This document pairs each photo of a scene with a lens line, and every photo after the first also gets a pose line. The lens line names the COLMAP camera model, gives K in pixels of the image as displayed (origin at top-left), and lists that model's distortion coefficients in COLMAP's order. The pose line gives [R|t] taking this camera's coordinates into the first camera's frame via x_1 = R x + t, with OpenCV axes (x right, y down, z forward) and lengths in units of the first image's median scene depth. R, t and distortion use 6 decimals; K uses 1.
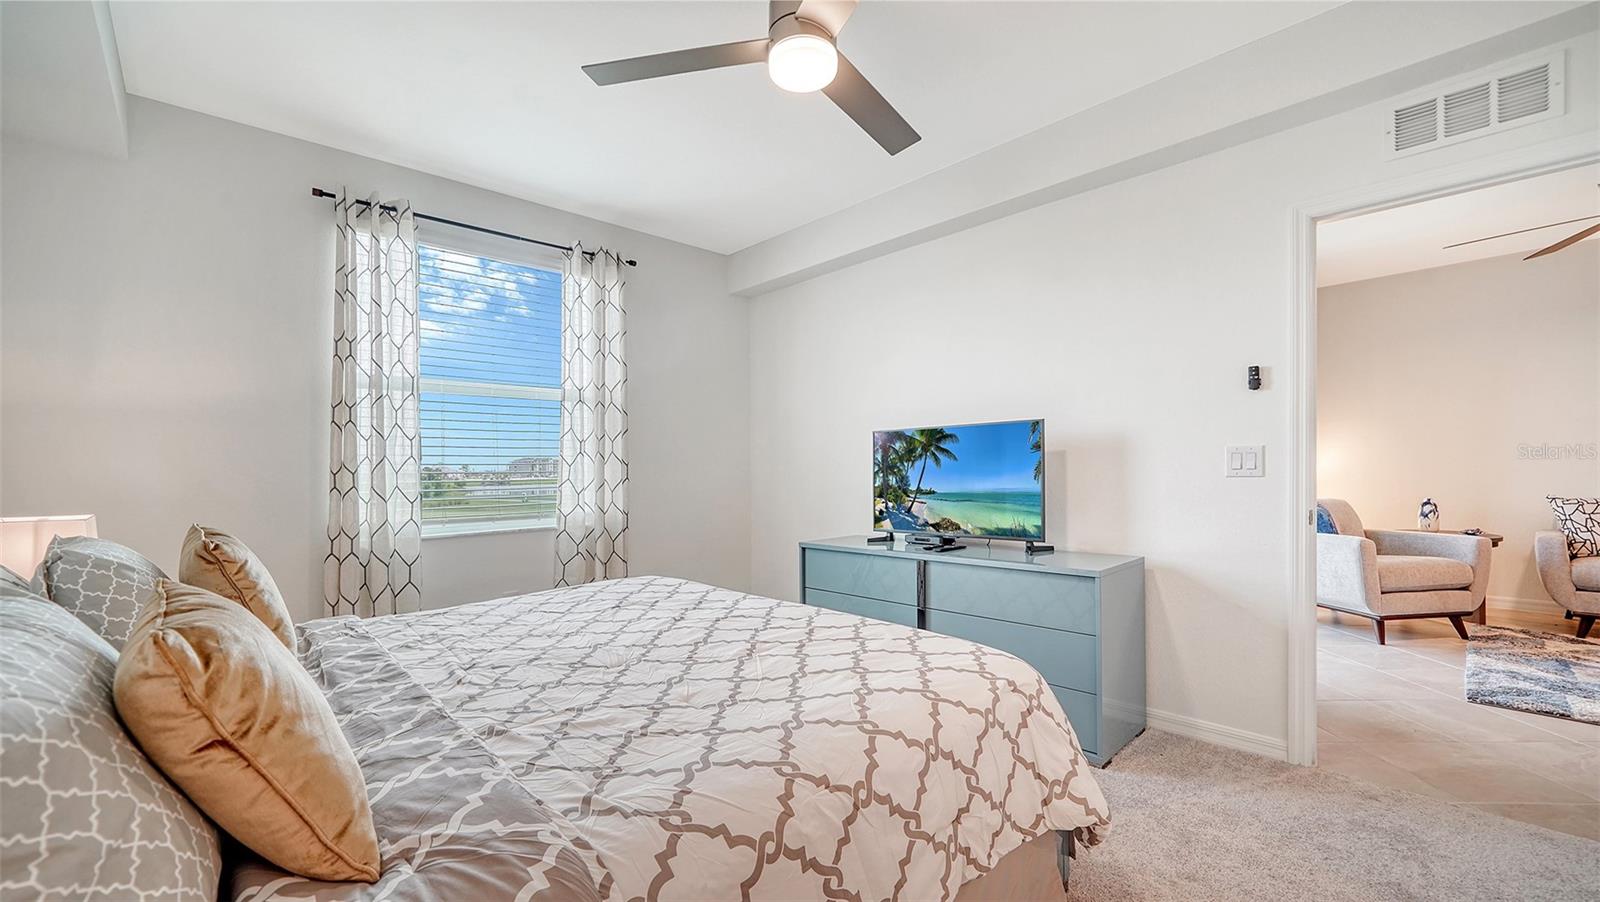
lens RADIAL K [[667.8, 0, 798.9], [0, 667.8, 475.7], [0, 0, 1]] dist [-0.001234, -0.000143]
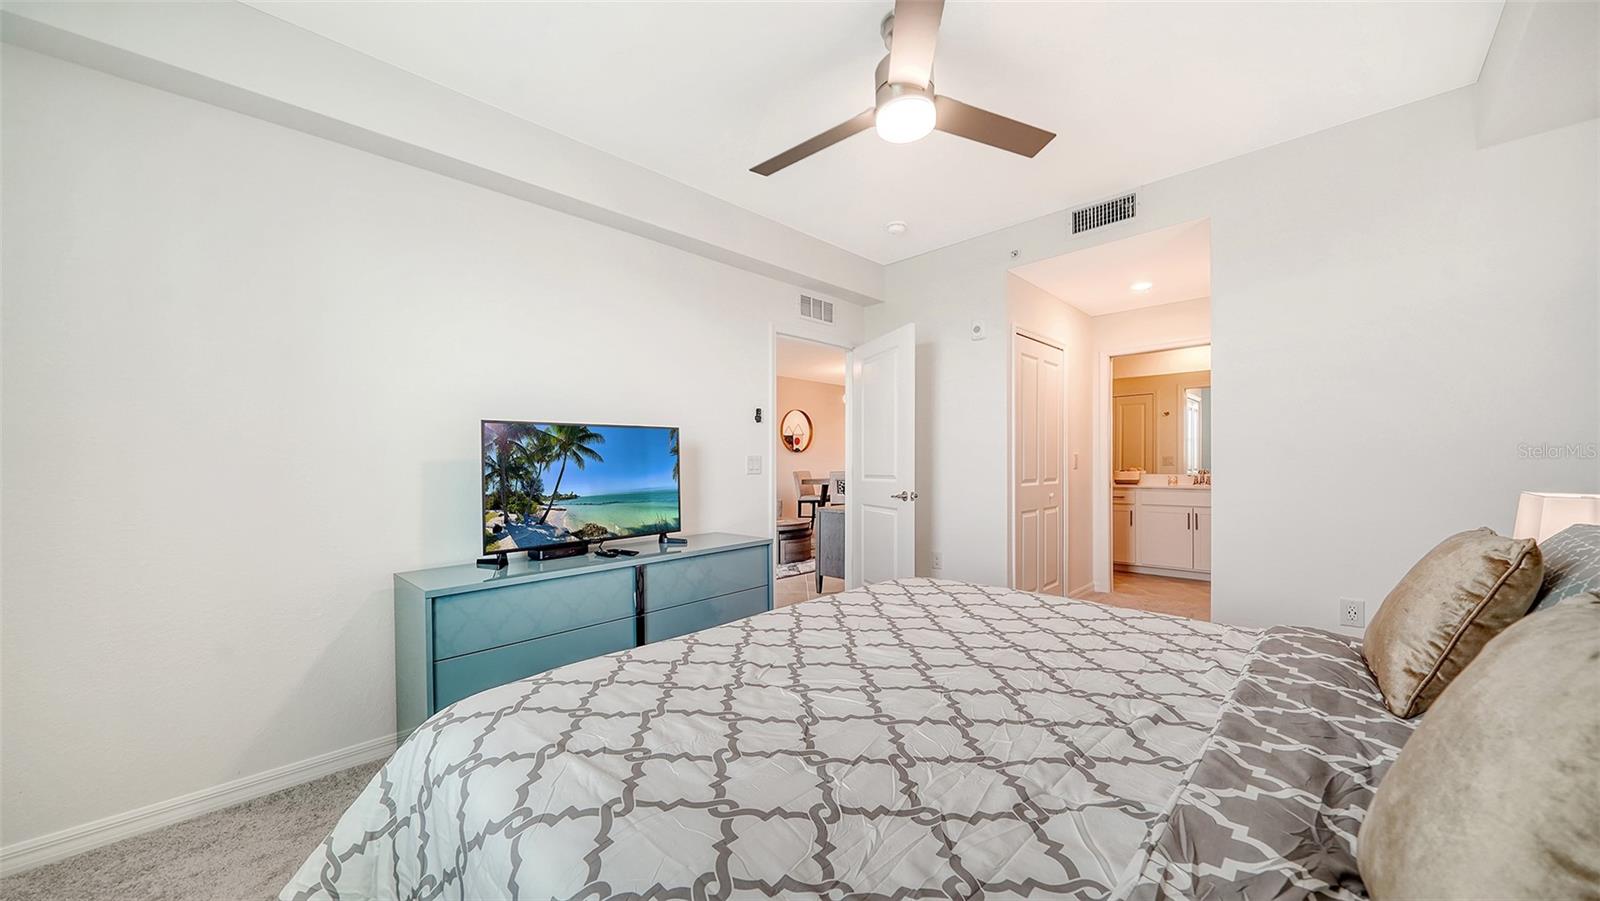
lens RADIAL K [[579.9, 0, 805.2], [0, 579.9, 474.1], [0, 0, 1]] dist [0.001518, 0.000047]
pose [[-0.061182, -0.002919, 0.998122, -0.585186], [0.023347, 0.999718, 0.004355, -0.001641], [-0.997854, 0.023569, -0.061097, 0.729677]]
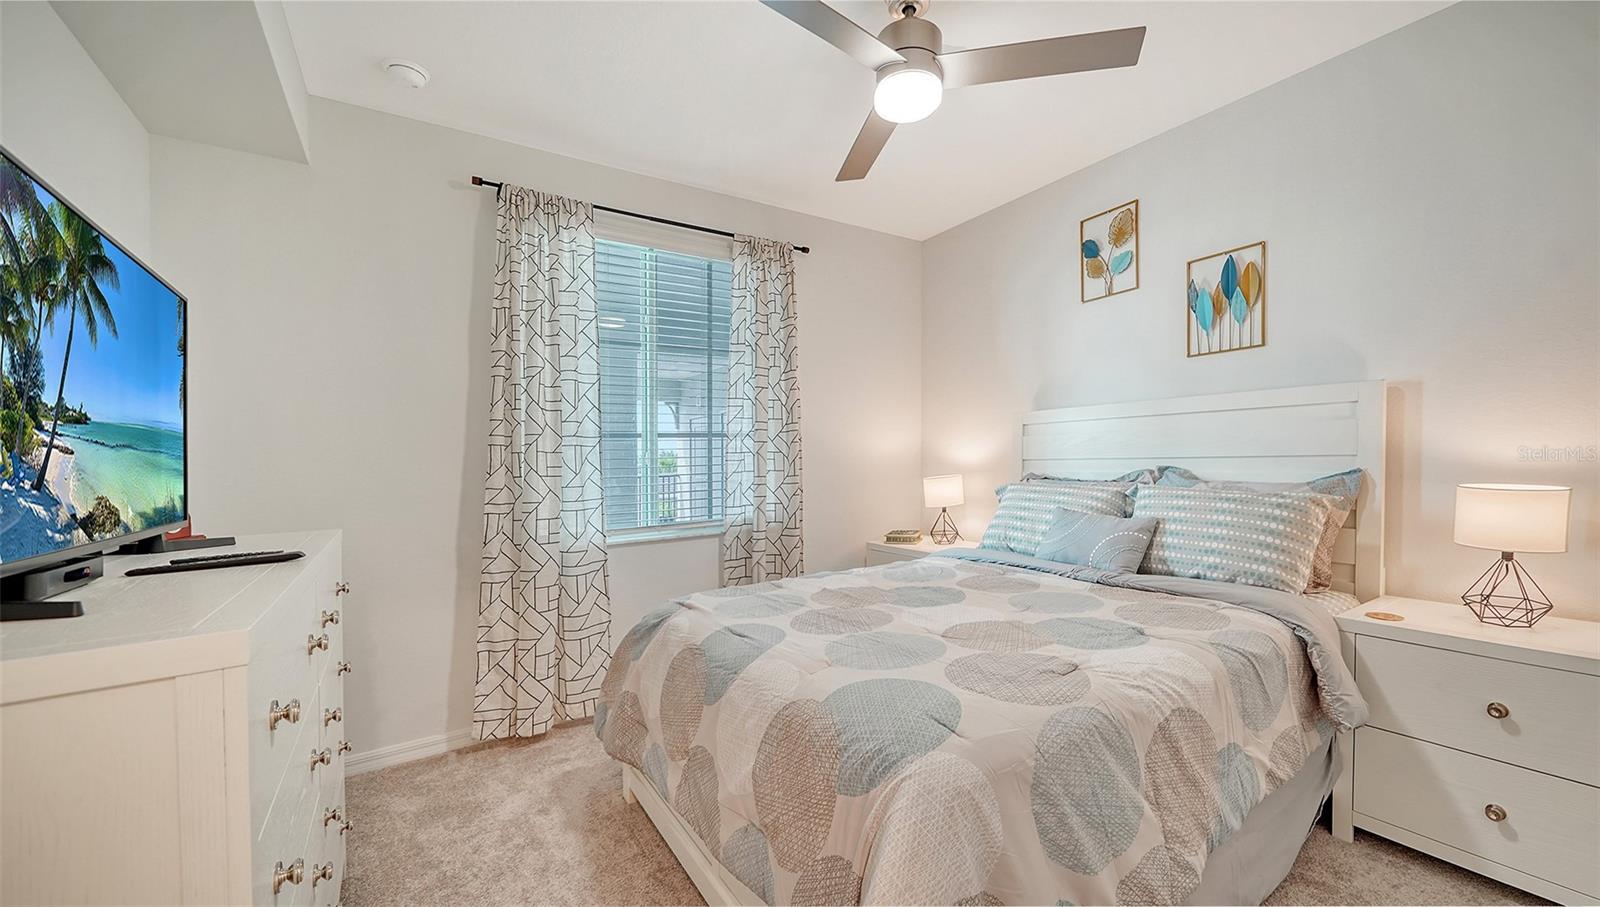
lens RADIAL K [[602.1, 0, 806.2], [0, 602.1, 458.1], [0, 0, 1]] dist [0.000061, -0.000058]
pose [[-0.983111, 0.031752, 0.180235, -0.187181], [0.031068, 0.999495, -0.006614, 0.055549], [-0.180354, -0.000903, -0.983601, 1.205492]]
